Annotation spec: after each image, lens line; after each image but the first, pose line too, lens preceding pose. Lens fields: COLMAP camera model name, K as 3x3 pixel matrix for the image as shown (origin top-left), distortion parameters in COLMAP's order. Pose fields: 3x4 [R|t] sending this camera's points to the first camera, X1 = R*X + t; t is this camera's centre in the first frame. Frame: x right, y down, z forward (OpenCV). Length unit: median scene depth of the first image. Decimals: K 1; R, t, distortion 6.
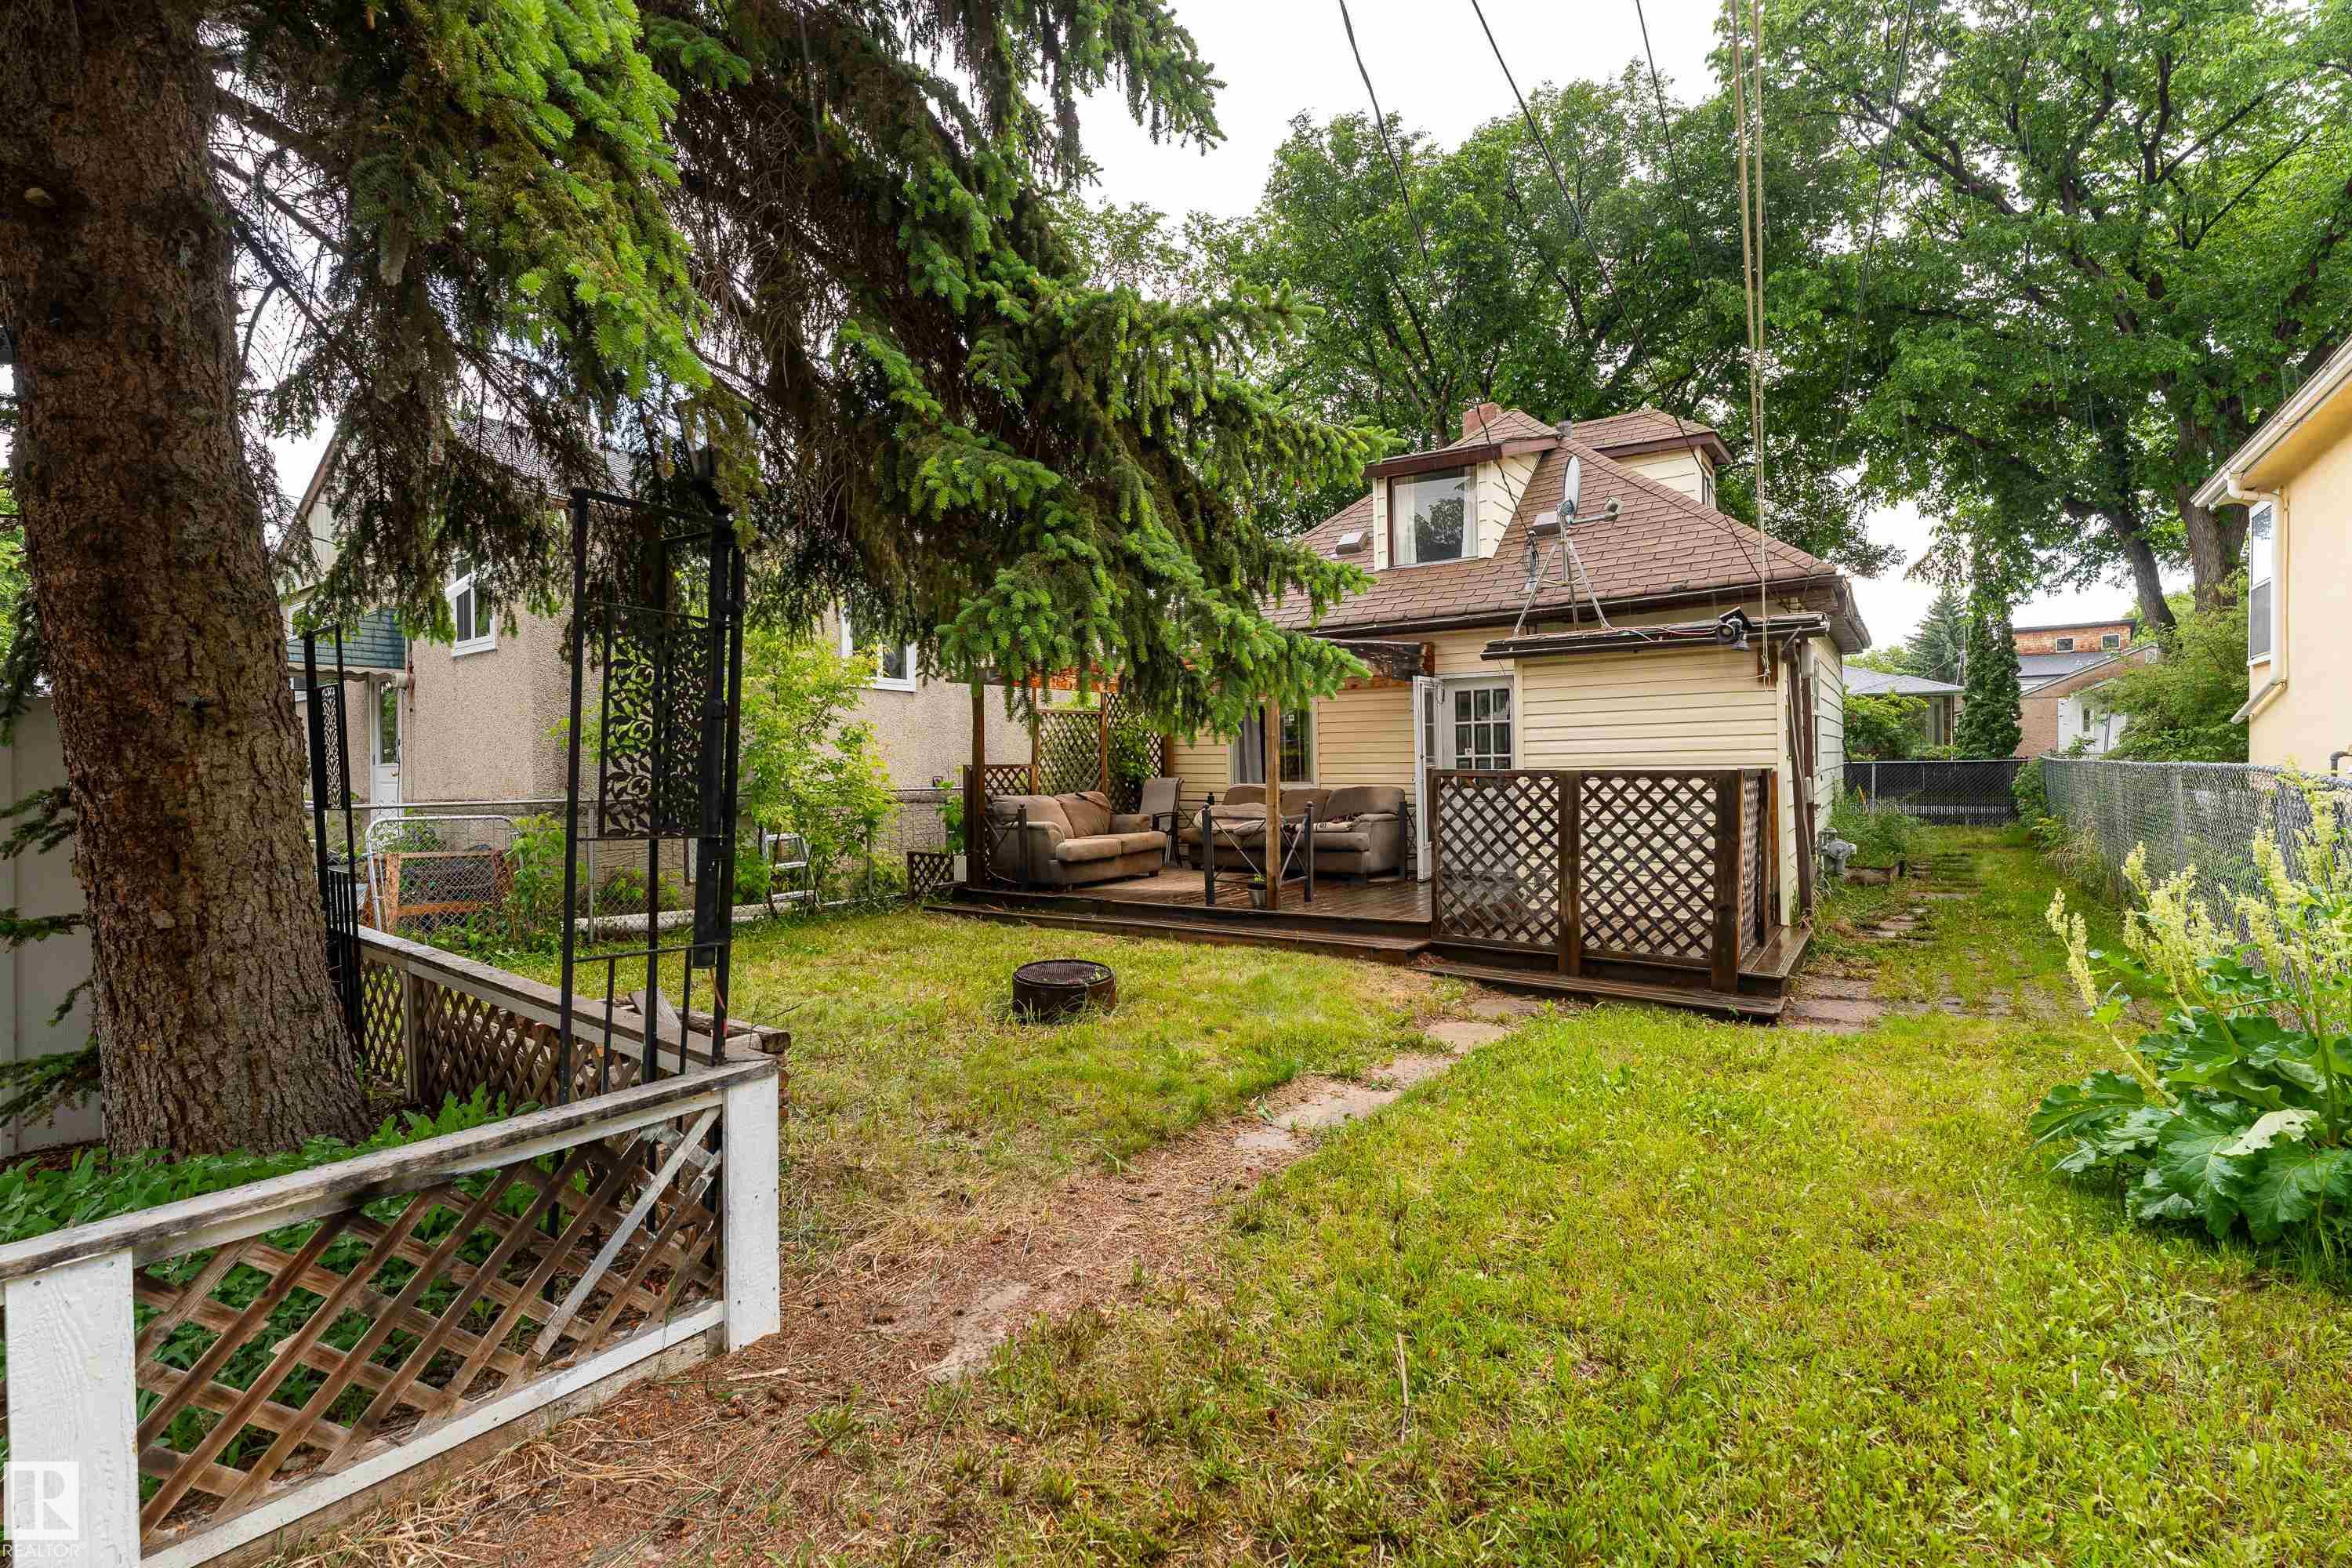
lens RADIAL K [[1031.7, 0, 1171.4], [0, 1031.7, 772.0], [0, 0, 1]] dist [-0.003213, 0.000248]
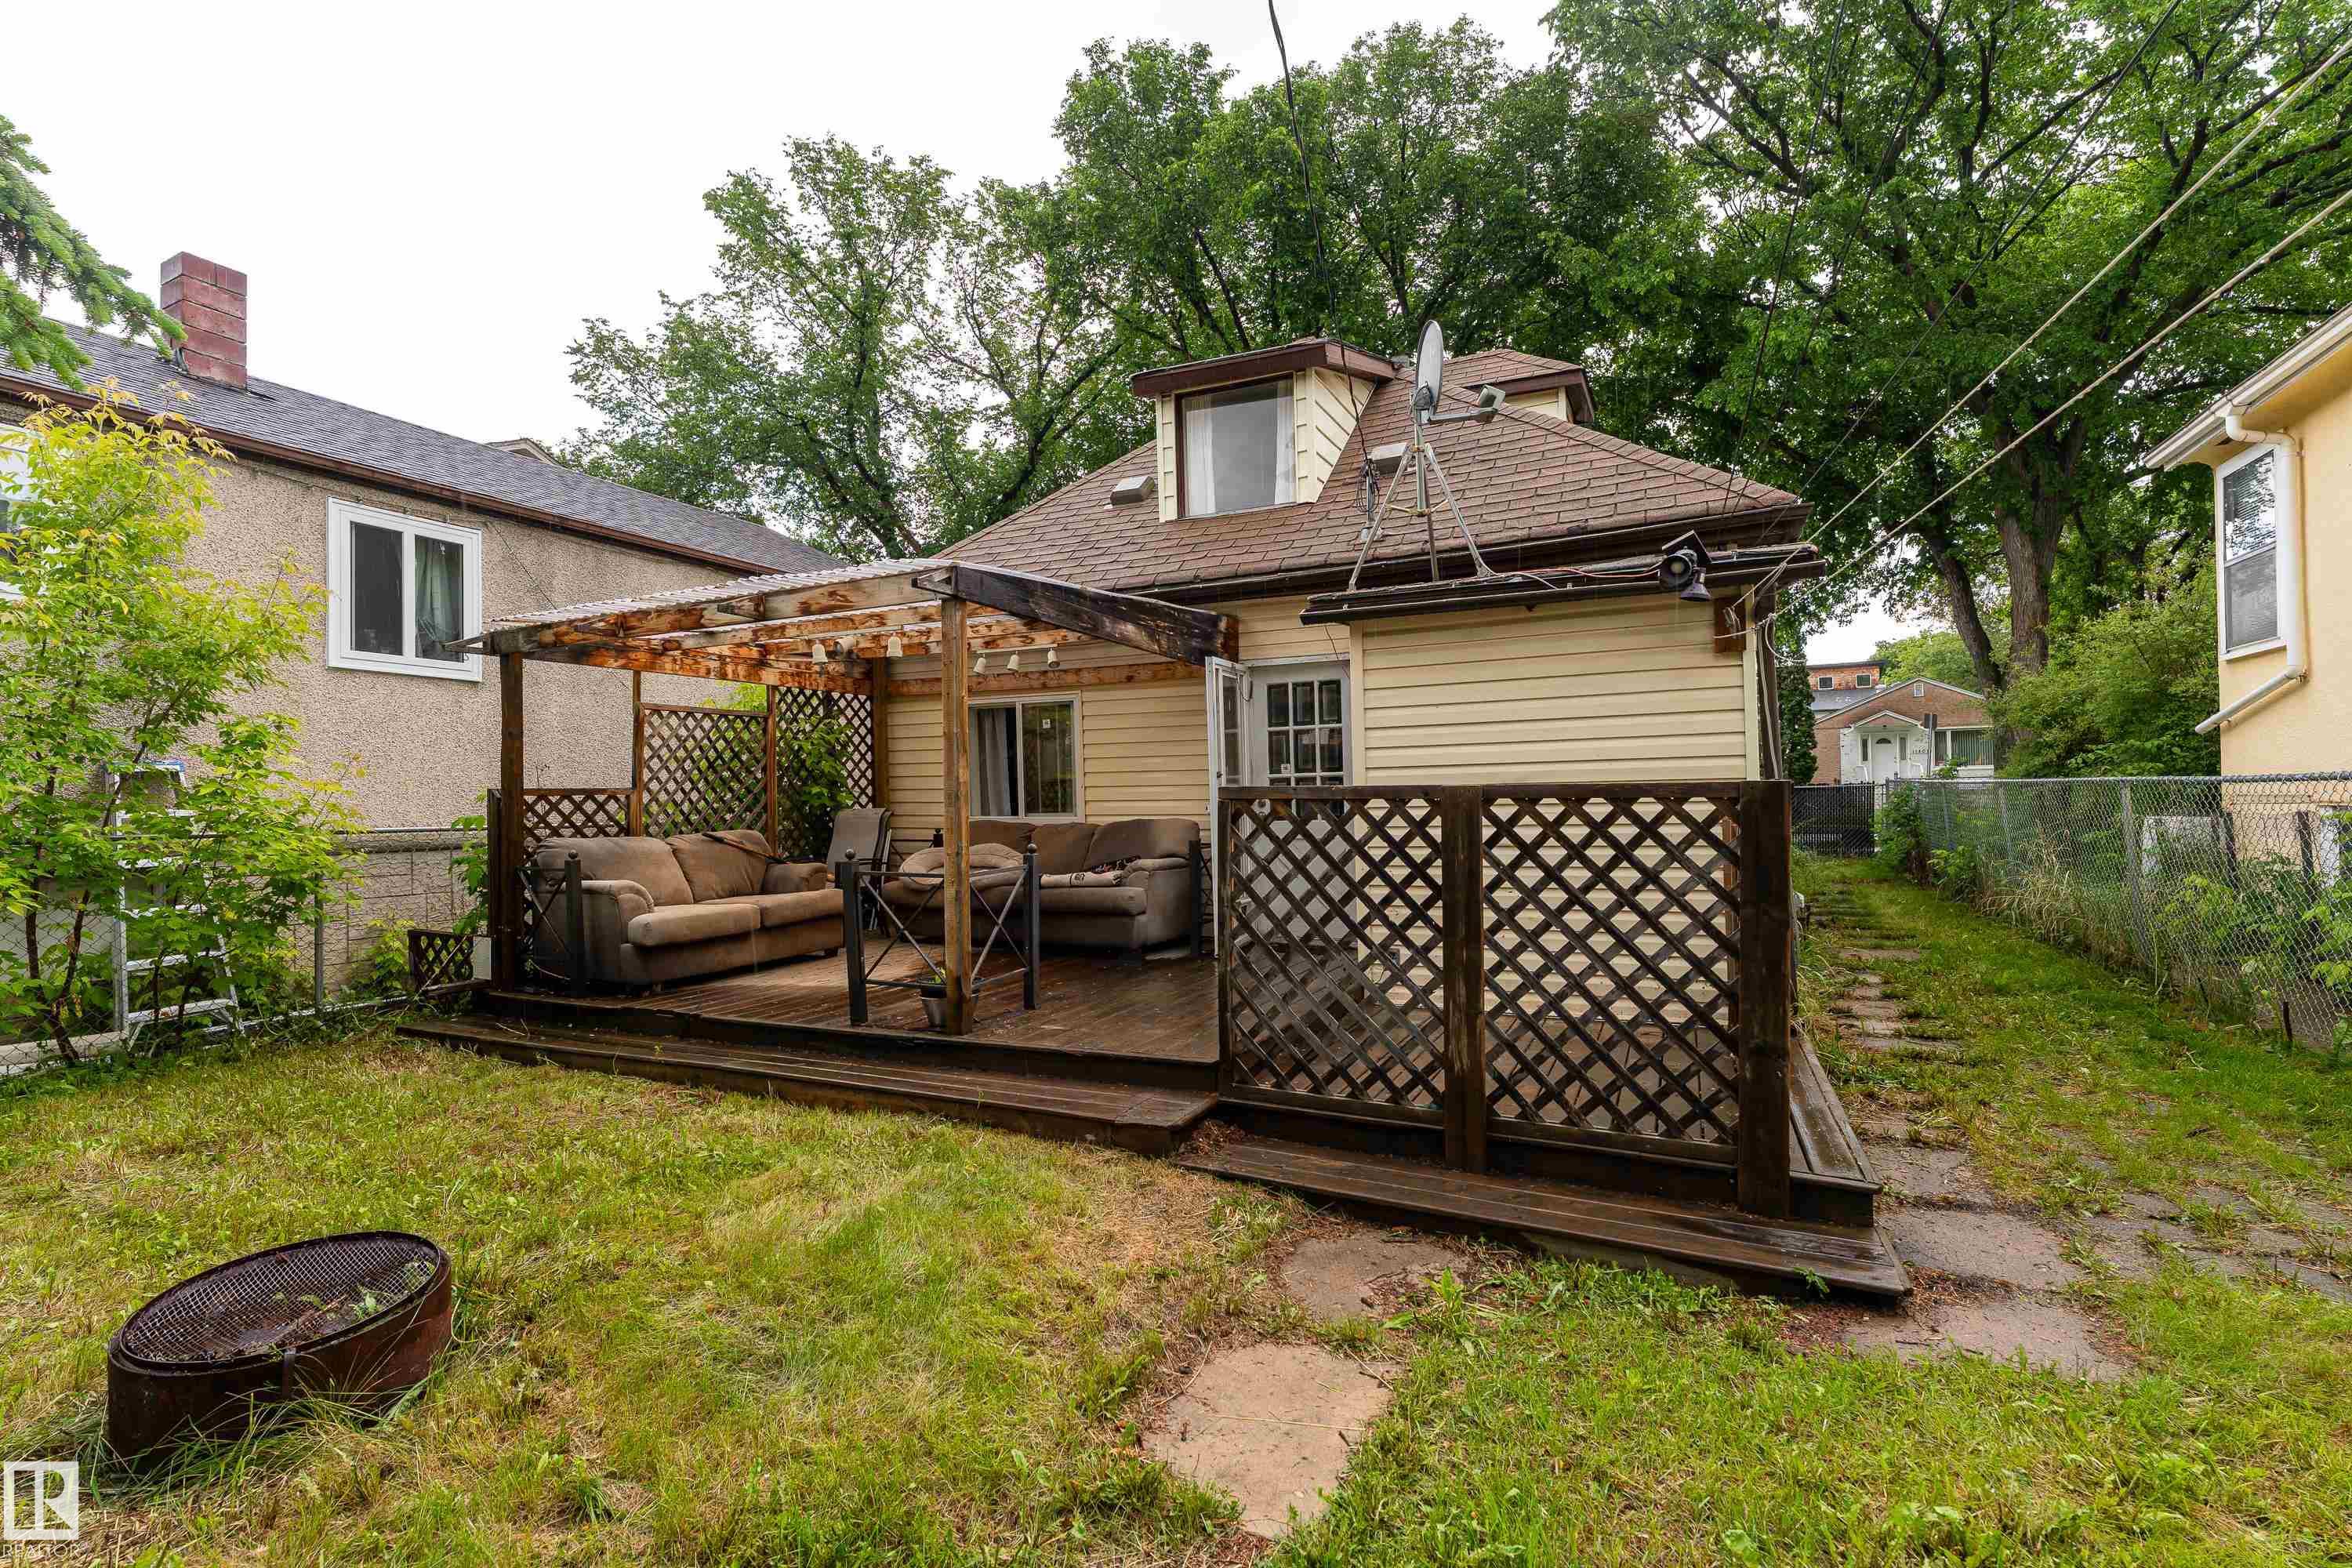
lens RADIAL K [[1031.7, 0, 1174.9], [0, 1031.7, 786.9], [0, 0, 1]] dist [-0.003213, 0.000248]
pose [[0.985898, -0.002977, 0.167321, 0.101576], [0.006021, 0.999825, -0.017691, 0.005185], [-0.167239, 0.018449, 0.985744, 0.337682]]
